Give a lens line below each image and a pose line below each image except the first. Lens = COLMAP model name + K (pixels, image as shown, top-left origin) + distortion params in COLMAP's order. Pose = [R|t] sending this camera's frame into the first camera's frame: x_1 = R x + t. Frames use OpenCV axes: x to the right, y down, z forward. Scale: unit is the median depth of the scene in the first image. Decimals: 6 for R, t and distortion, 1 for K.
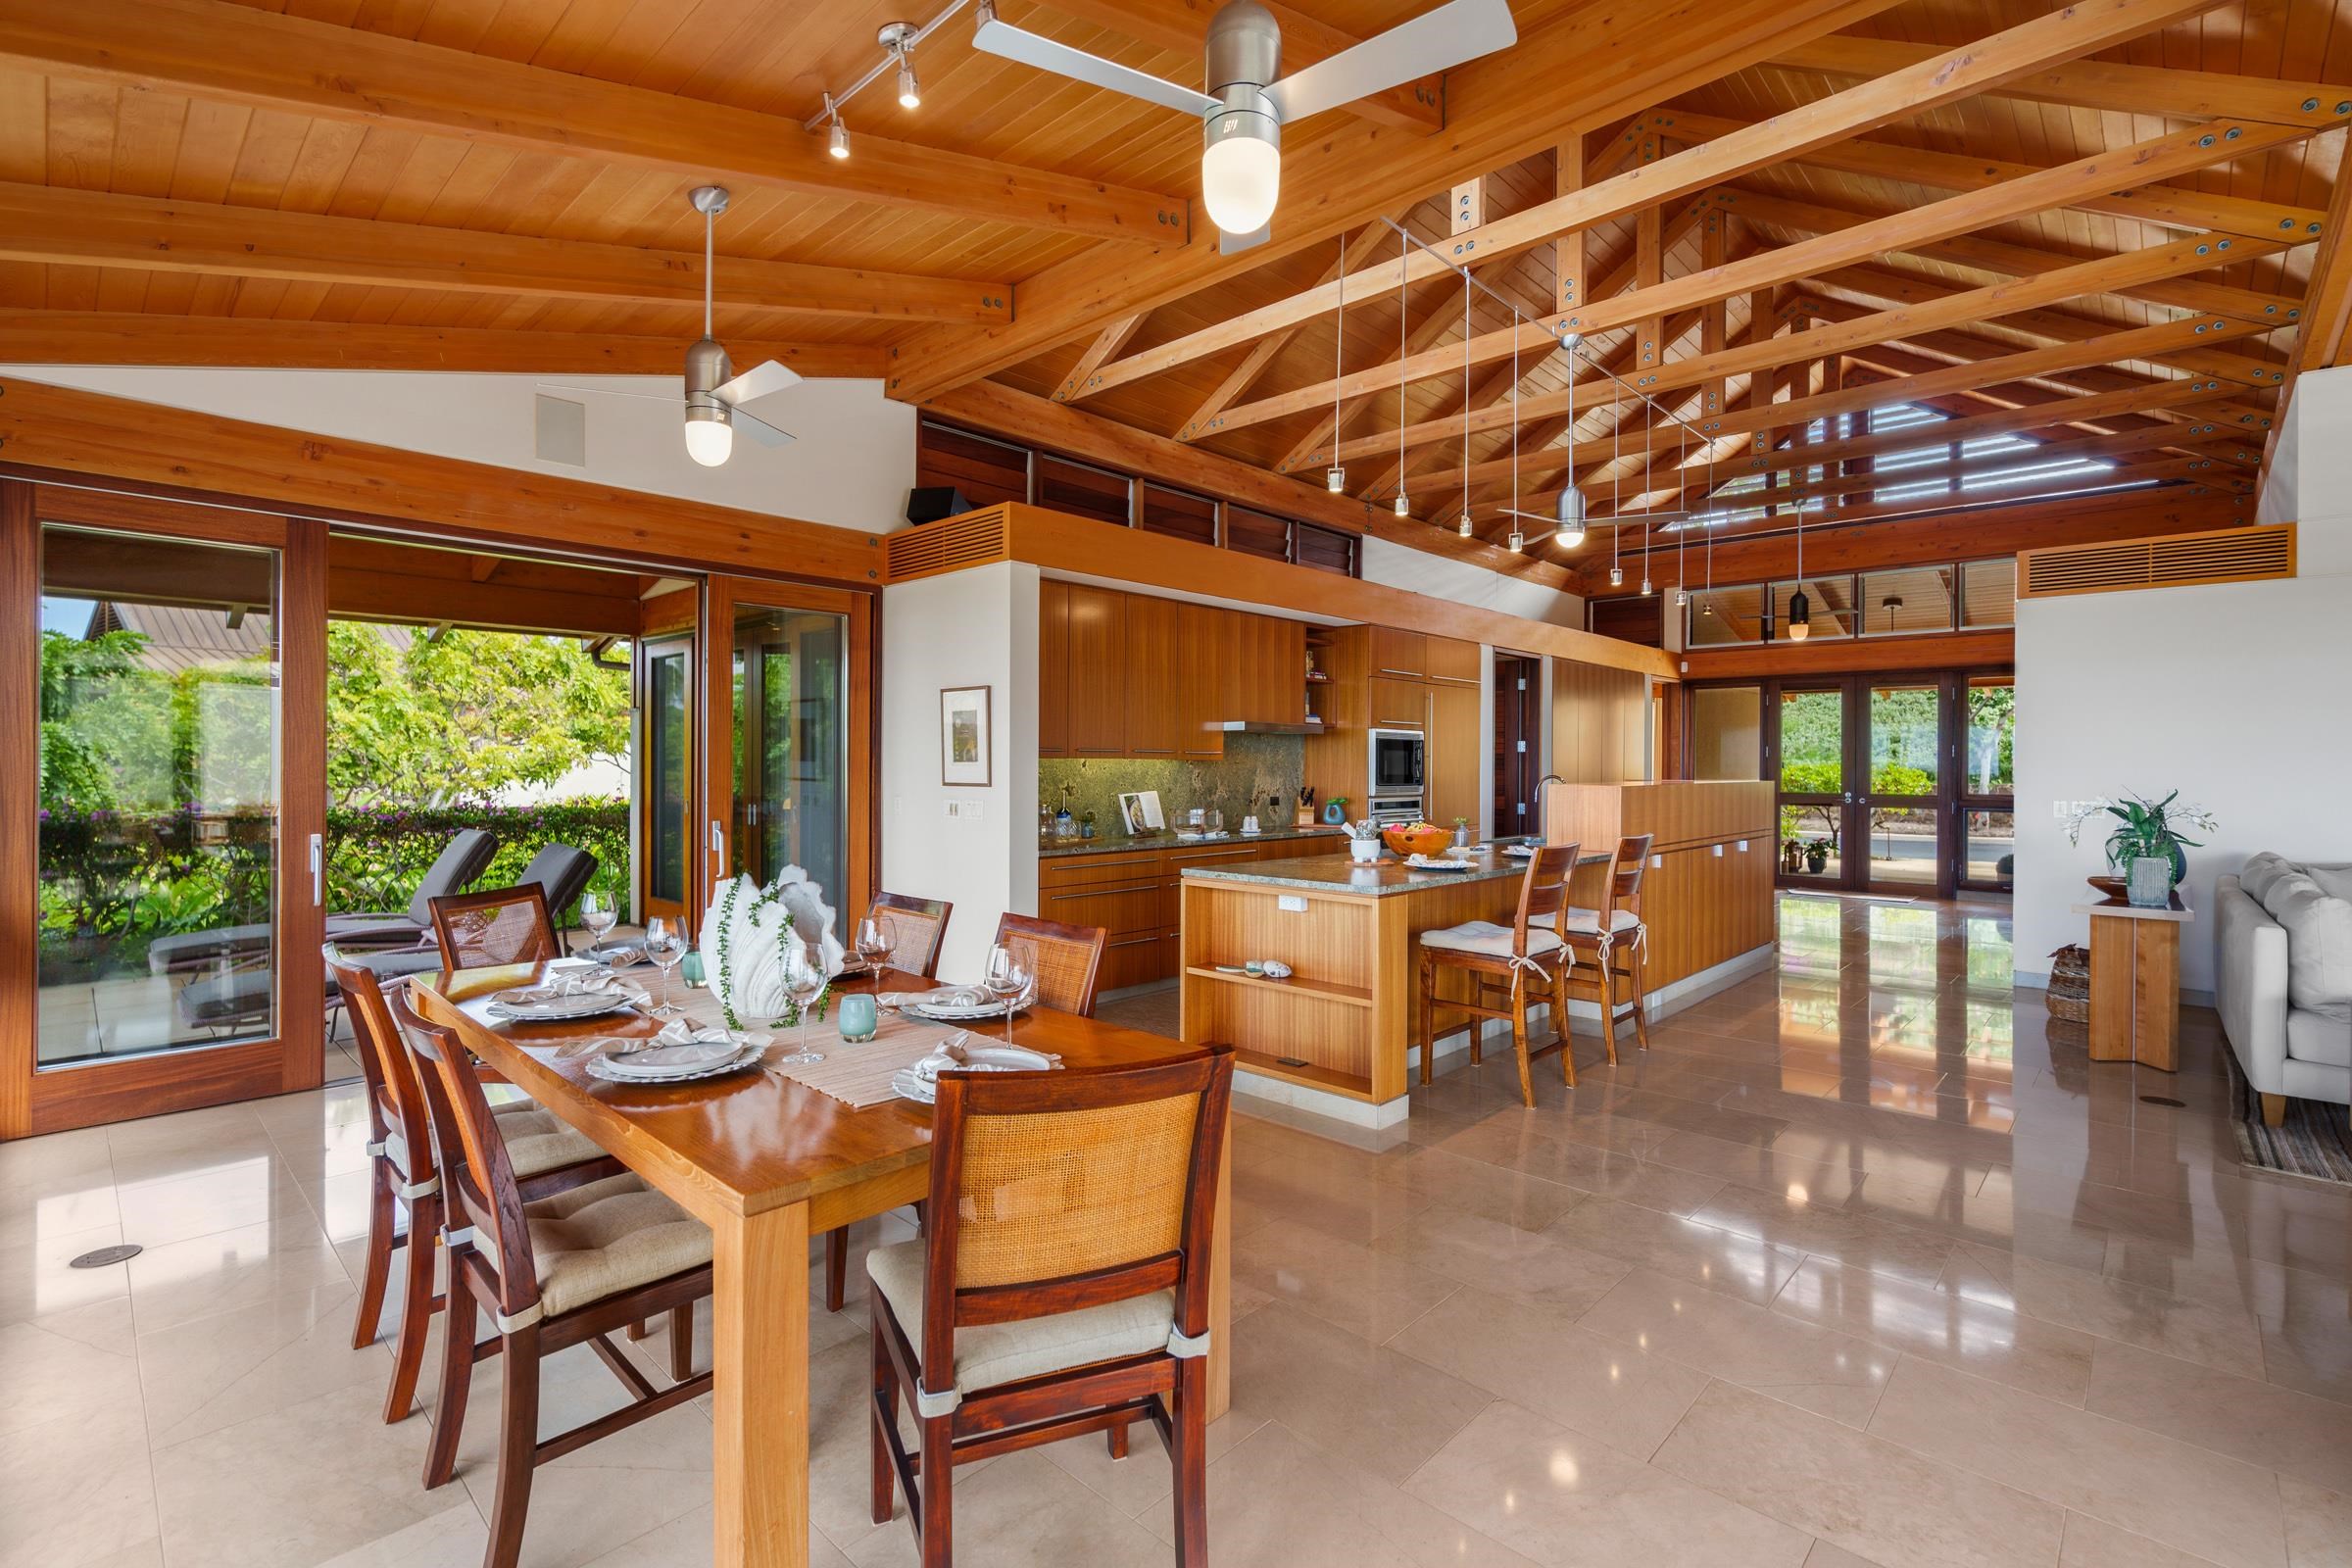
lens RADIAL K [[1061.2, 0, 1170.2], [0, 1061.2, 776.4], [0, 0, 1]] dist [-0.005324, 0.002093]
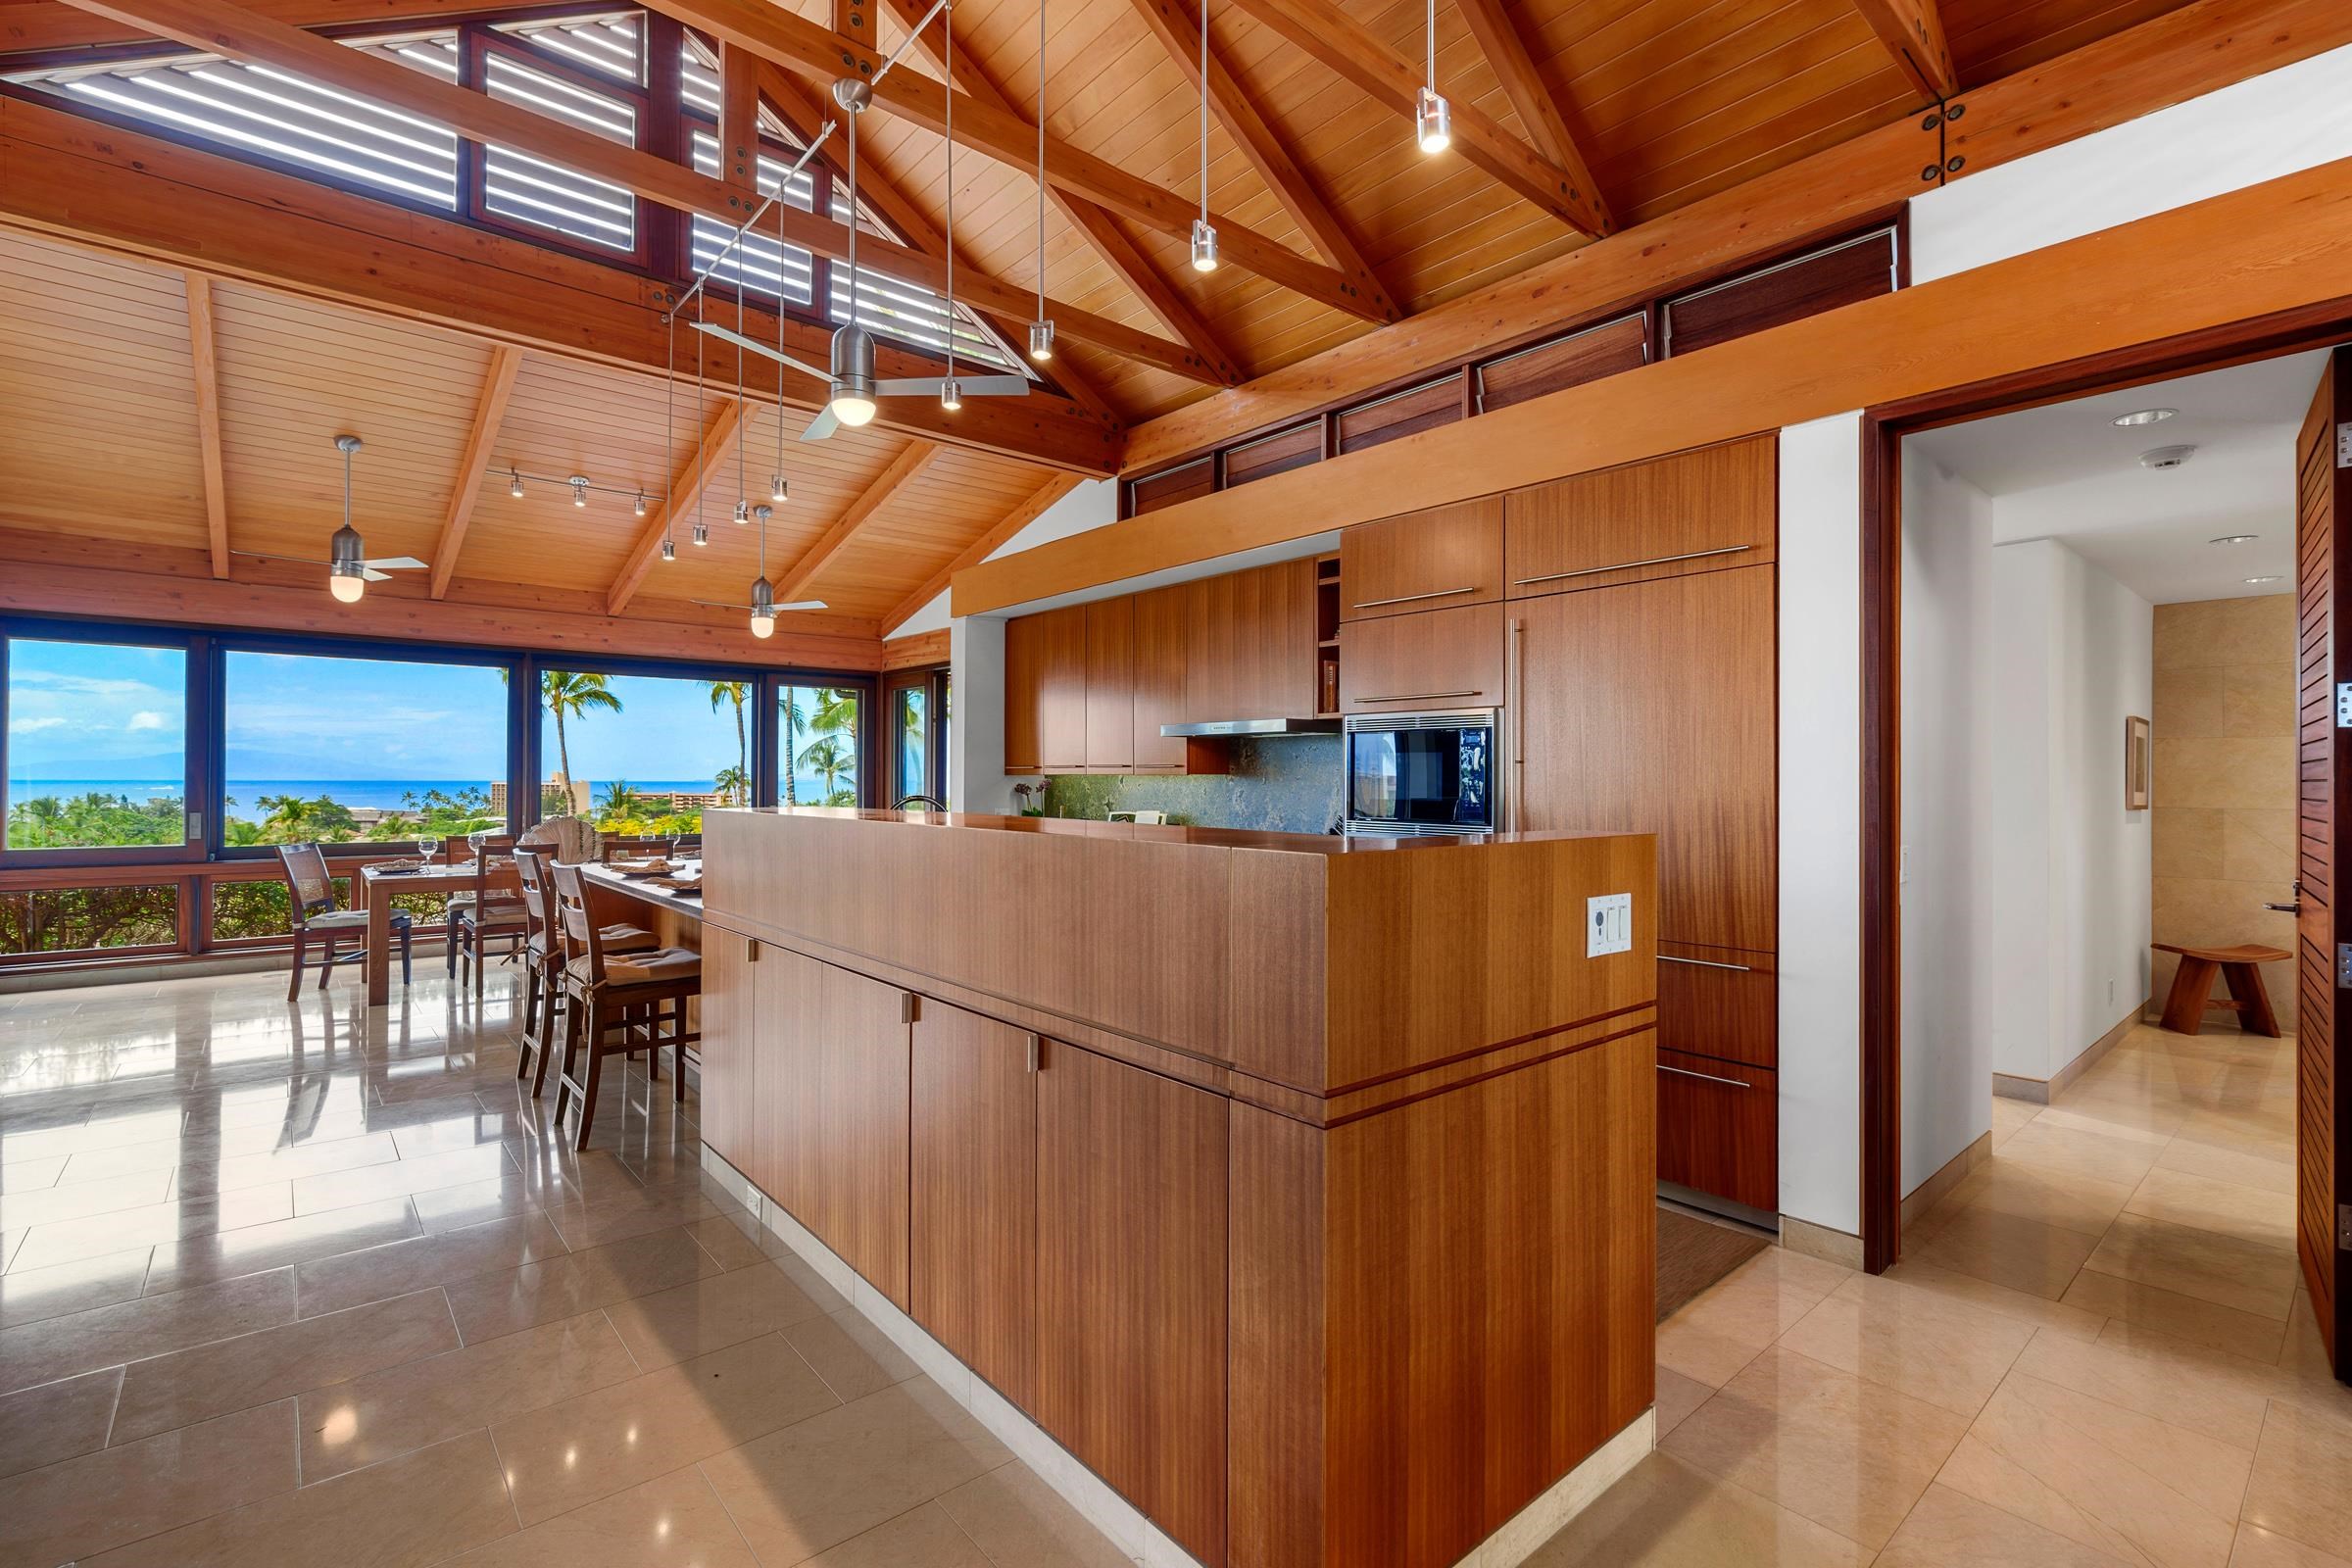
lens RADIAL K [[1061.2, 0, 1175.4], [0, 1061.2, 775.9], [0, 0, 1]] dist [-0.005324, 0.002093]
pose [[-0.102702, -0.008541, -0.994676, 0.754321], [-0.017143, 0.999830, -0.006815, -0.008474], [0.994564, 0.016351, -0.102831, 0.974705]]
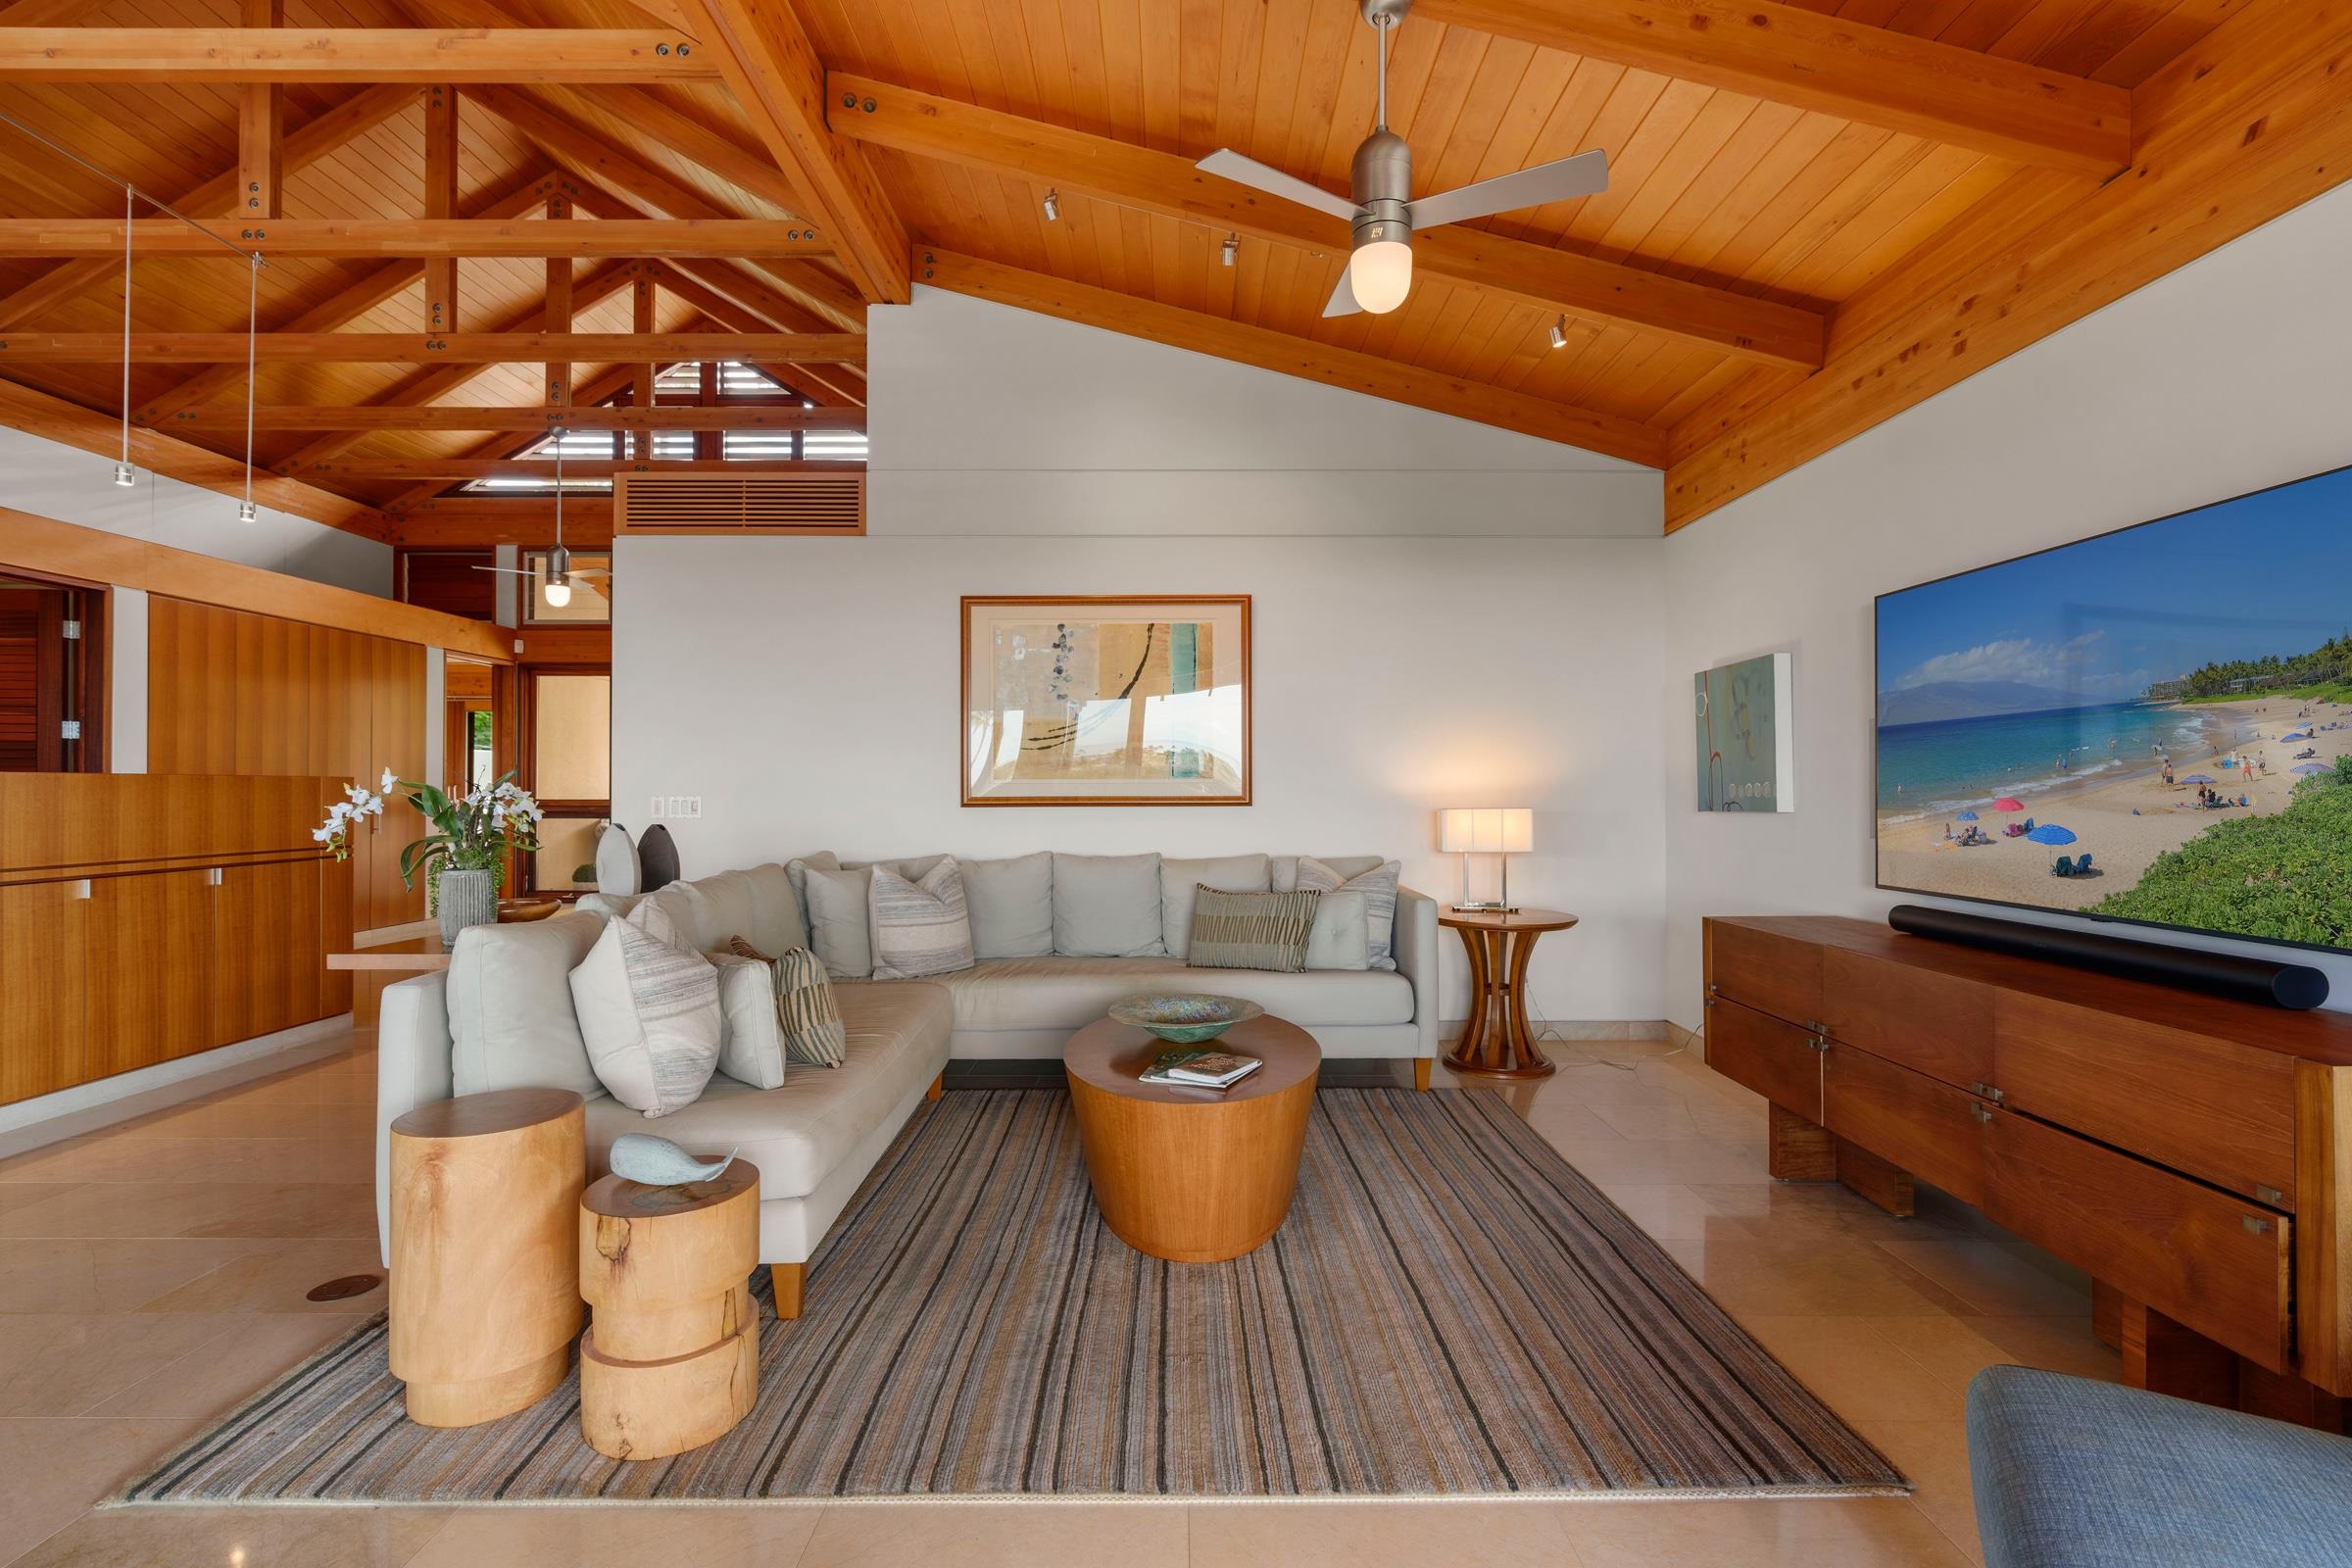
lens RADIAL K [[1061.2, 0, 1174.8], [0, 1061.2, 778.4], [0, 0, 1]] dist [-0.005324, 0.002093]
pose [[0.727861, 0.002878, 0.685718, 0.480340], [0.011462, 0.999800, -0.016363, 0.021767], [-0.685628, 0.019770, 0.727683, 0.144487]]
